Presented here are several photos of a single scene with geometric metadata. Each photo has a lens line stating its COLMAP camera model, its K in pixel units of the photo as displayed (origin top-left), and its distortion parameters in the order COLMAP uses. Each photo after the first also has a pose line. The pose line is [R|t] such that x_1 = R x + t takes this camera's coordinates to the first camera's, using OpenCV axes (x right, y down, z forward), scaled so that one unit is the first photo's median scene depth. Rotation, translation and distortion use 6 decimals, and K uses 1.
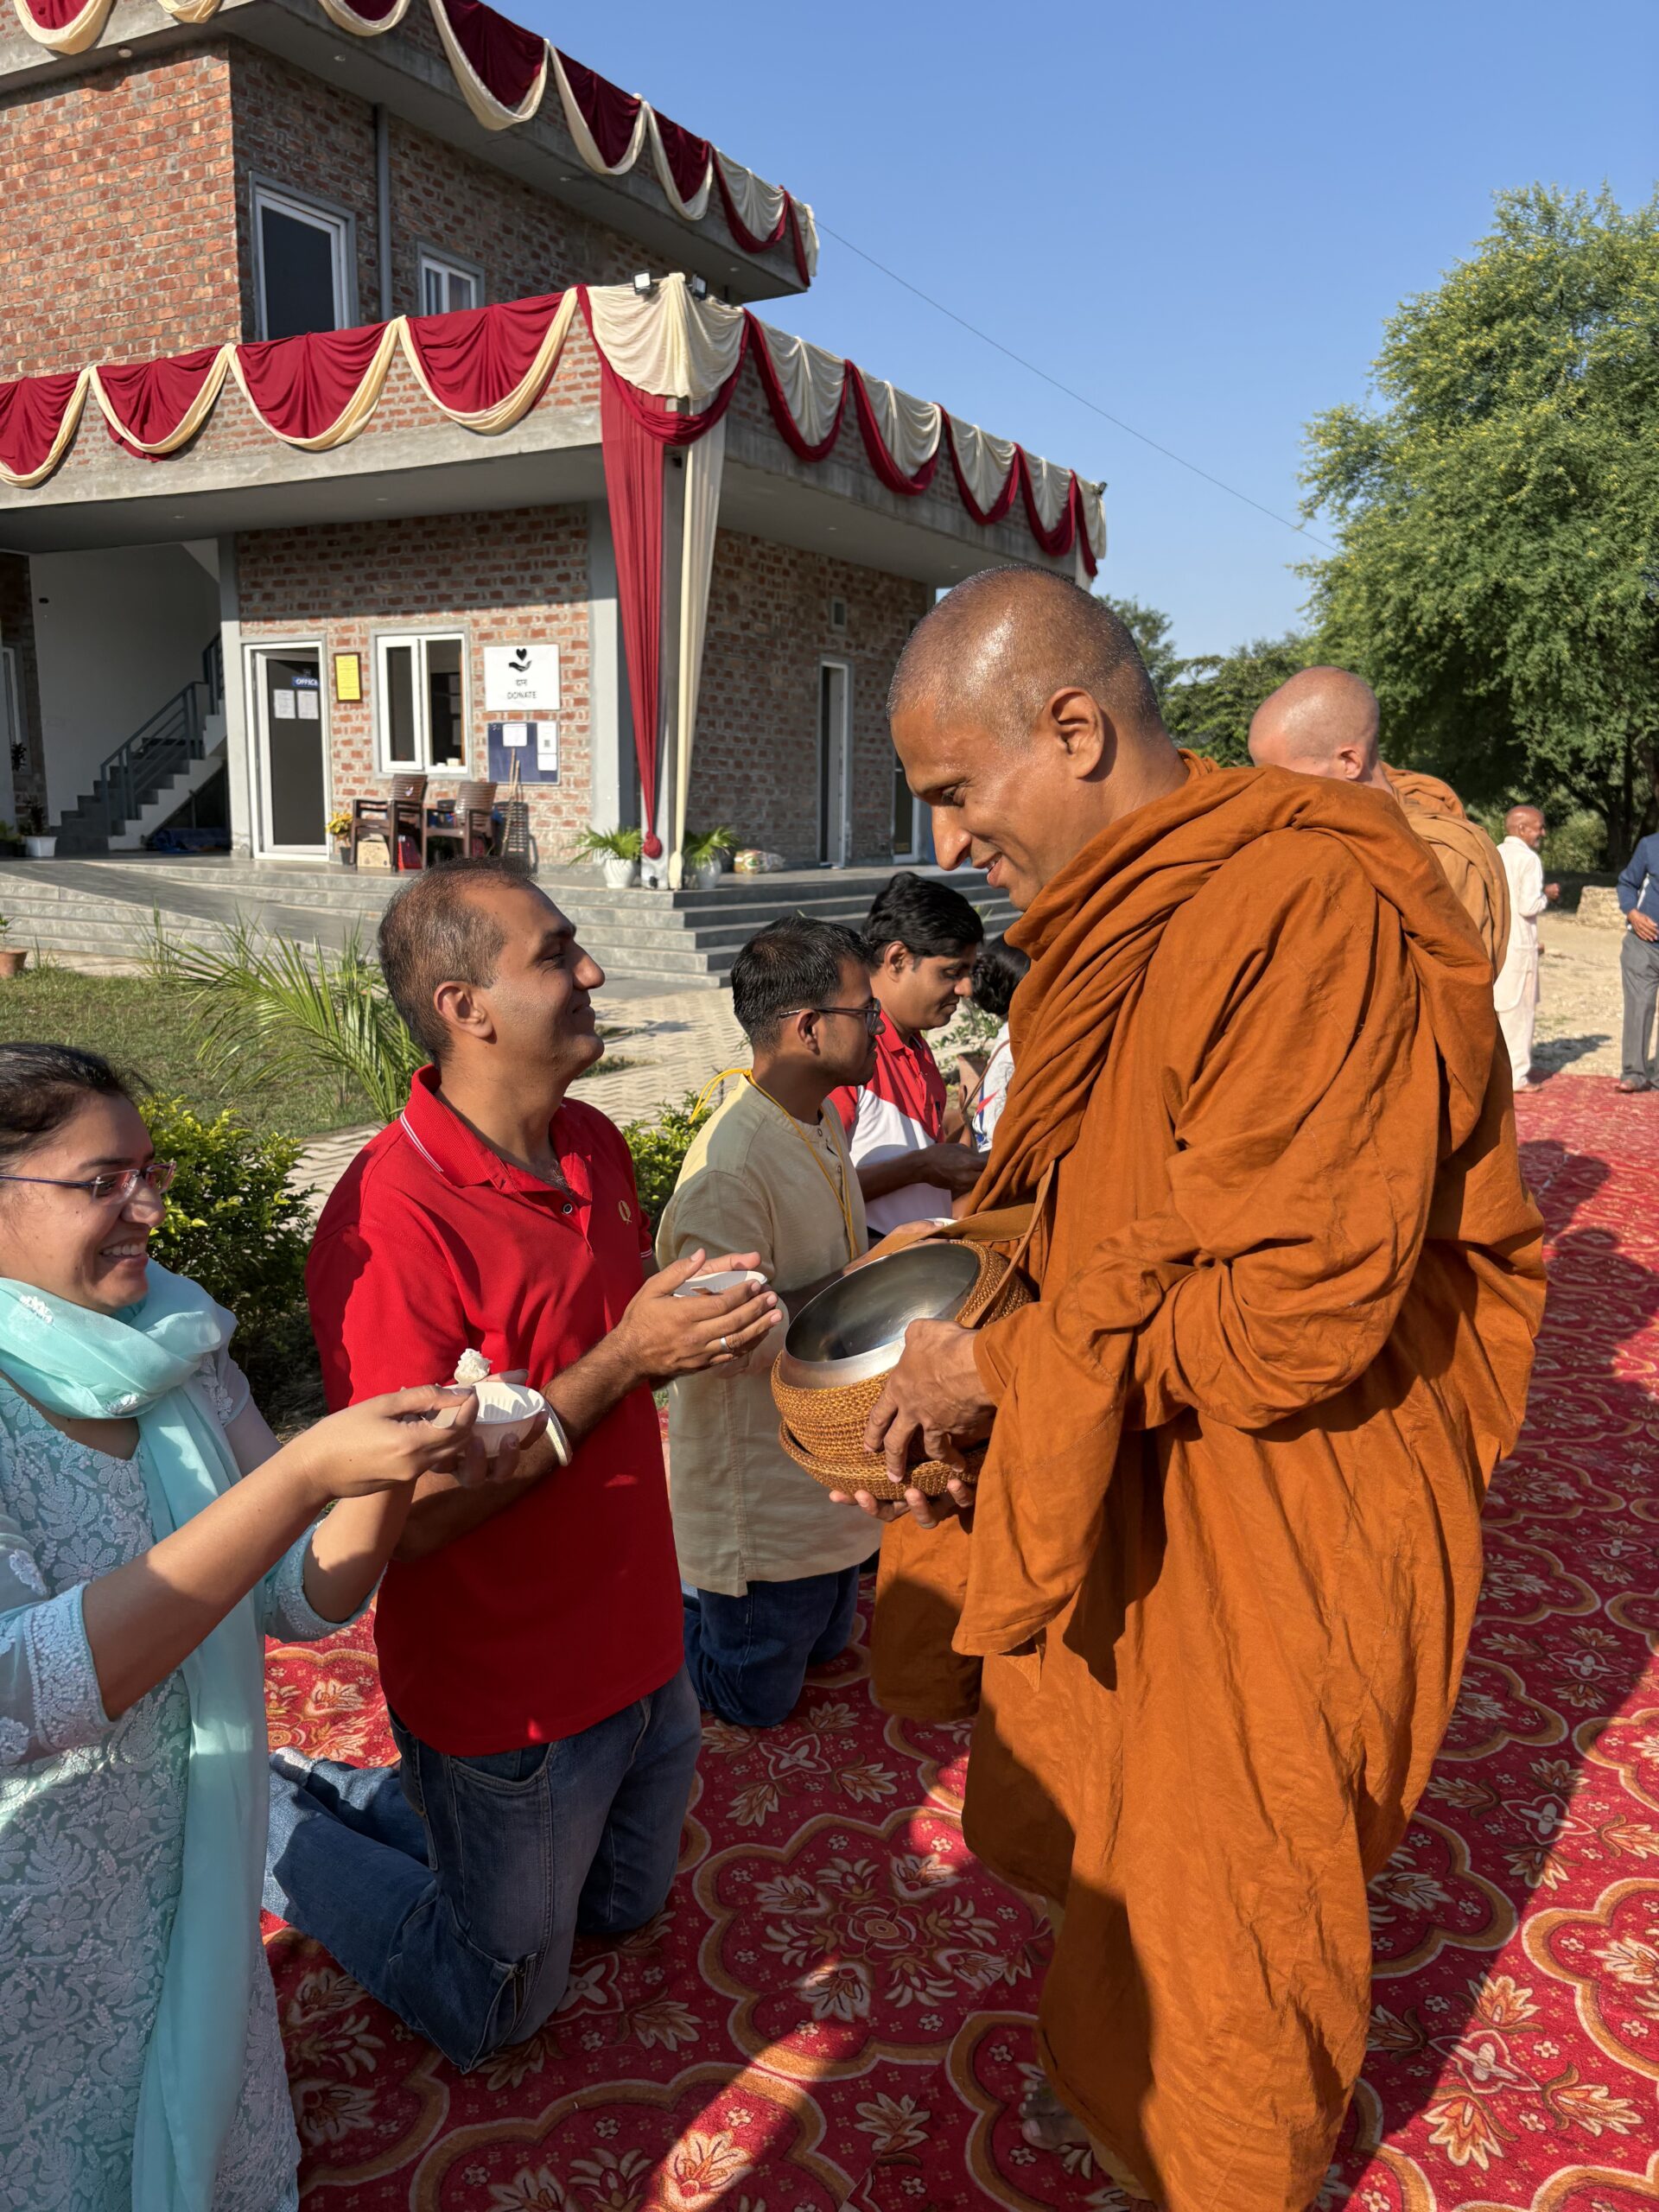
lens RADIAL K [[1705.5, 0, 829.5], [0, 1705.5, 1106.0], [0, 0, 1]] dist [-0.087052, 0.185694]
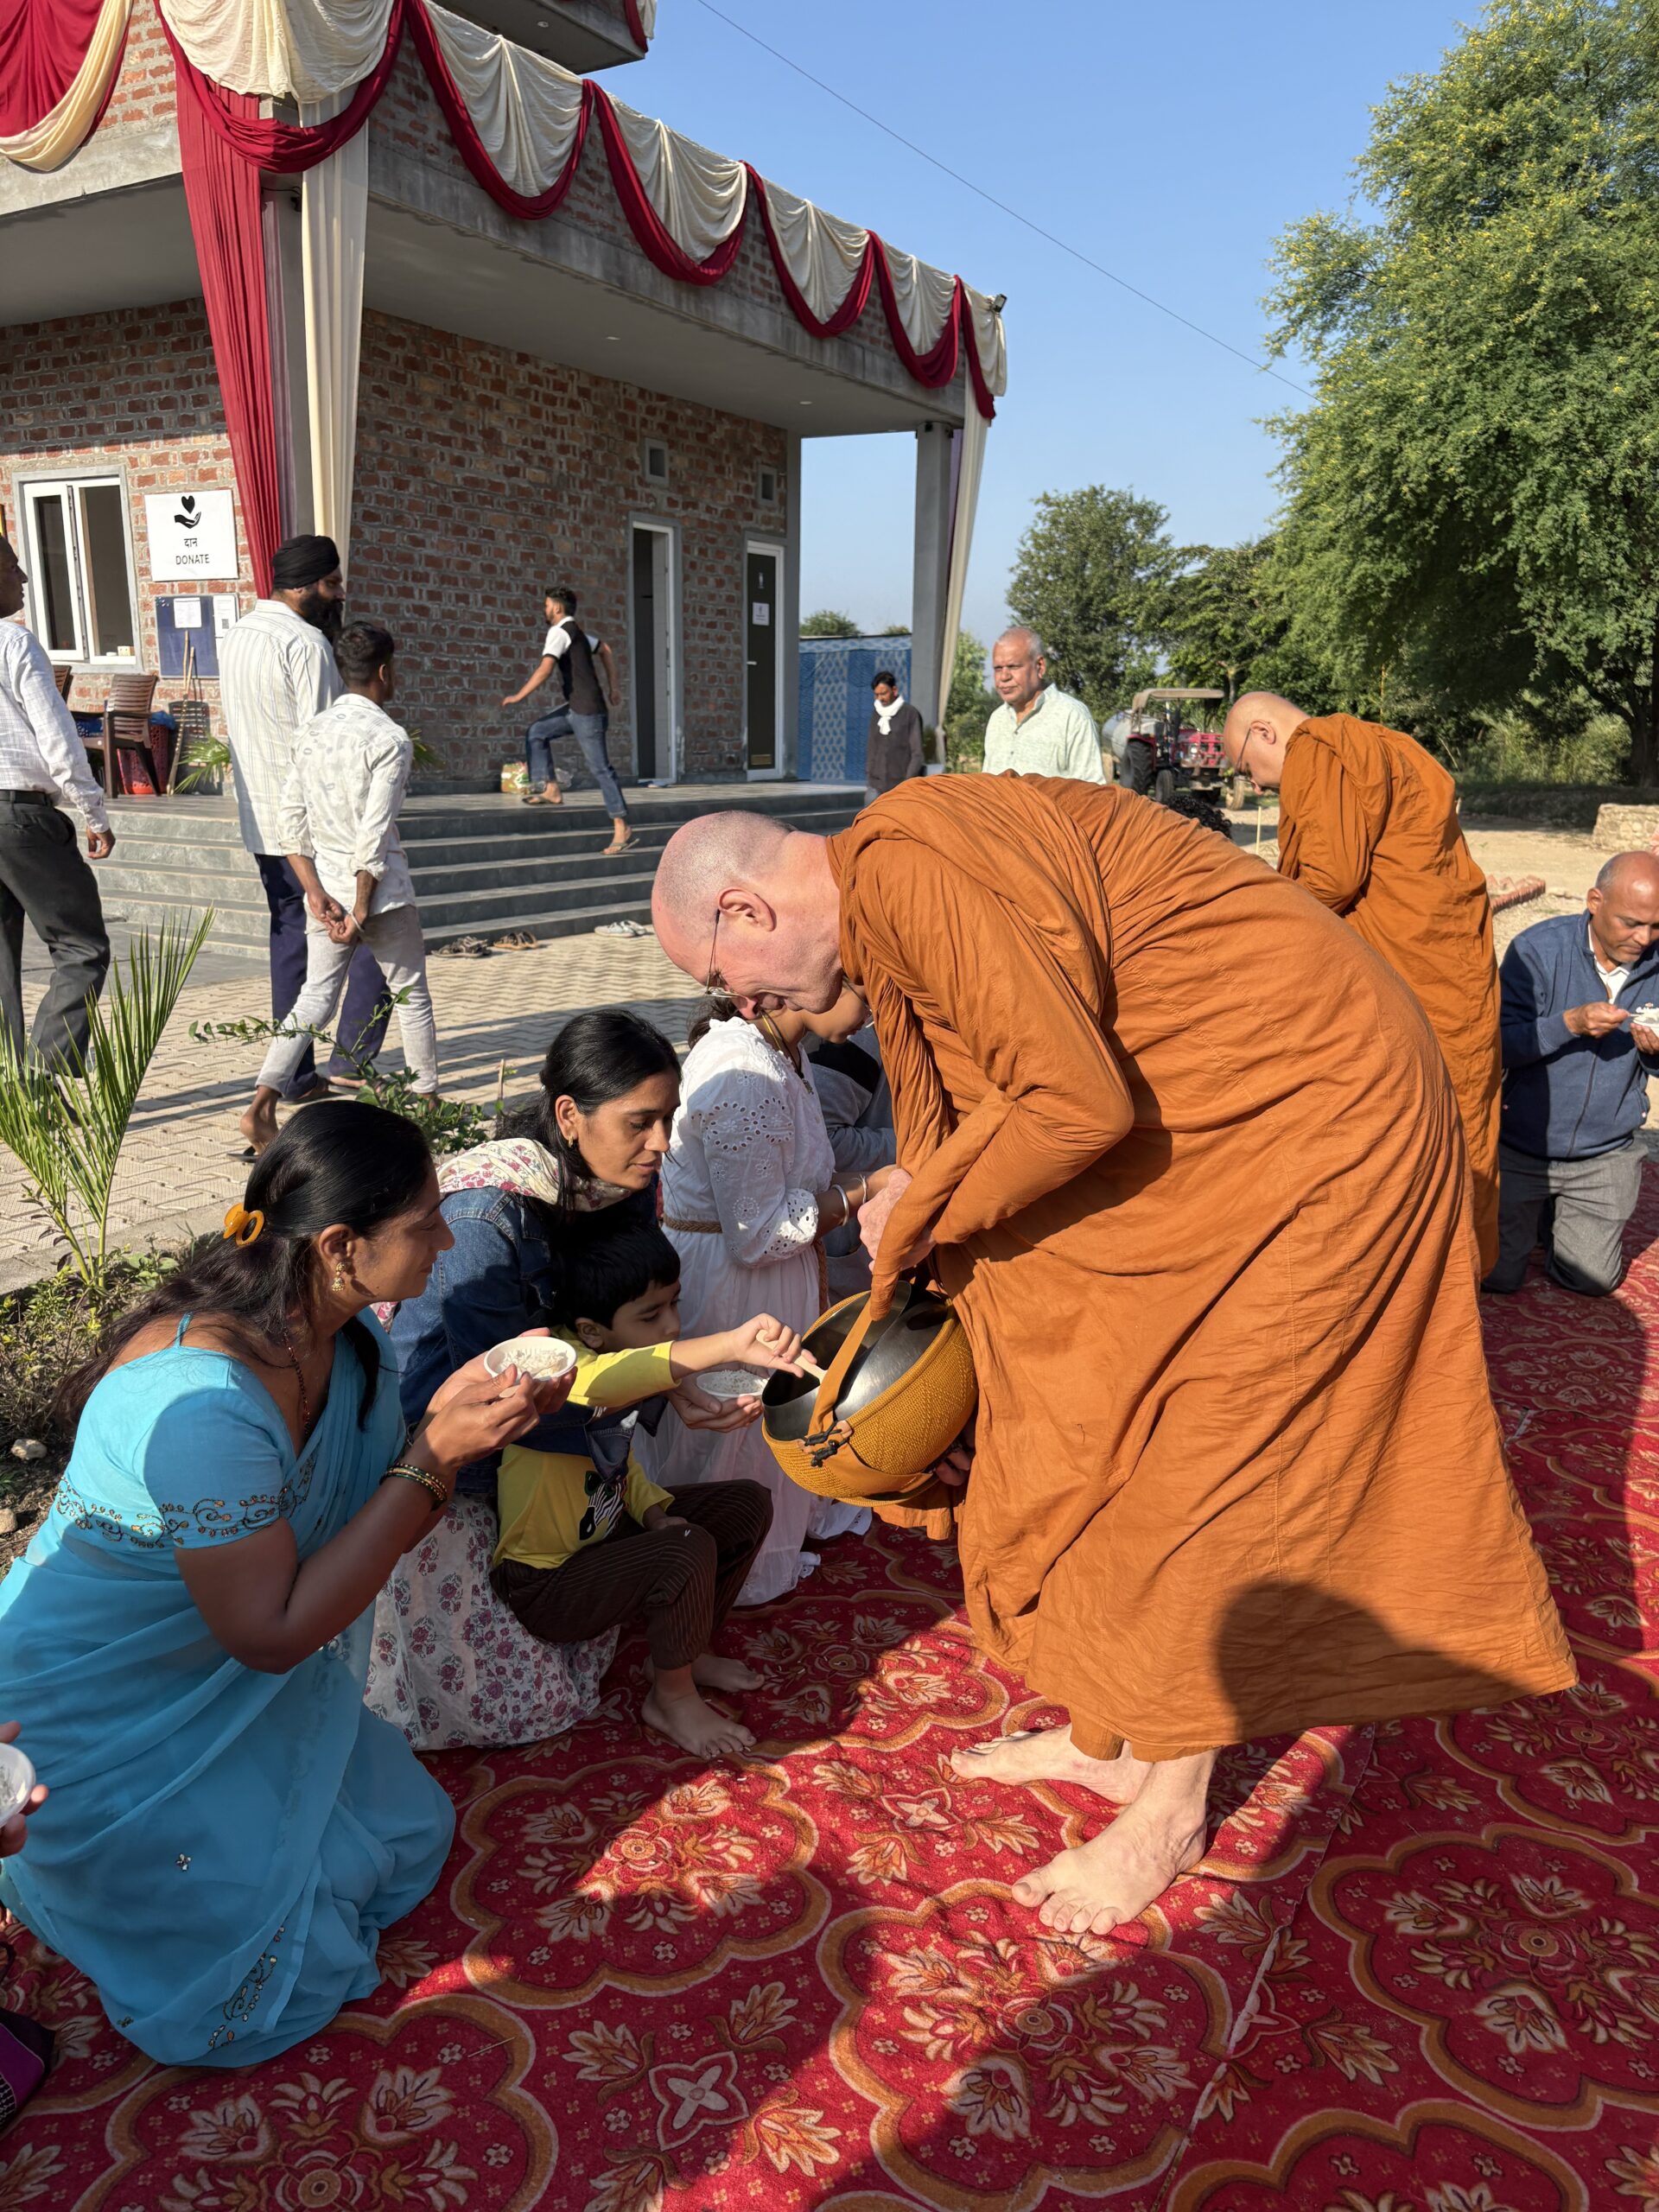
lens RADIAL K [[1667.8, 0, 829.5], [0, 1667.8, 1106.0], [0, 0, 1]] dist [0.005154, -0.011948]
pose [[0.999918, 0.003279, -0.012361, 0.085781], [-0.002587, 0.998450, 0.055593, -0.029999], [0.012524, -0.055556, 0.998377, 0.182156]]
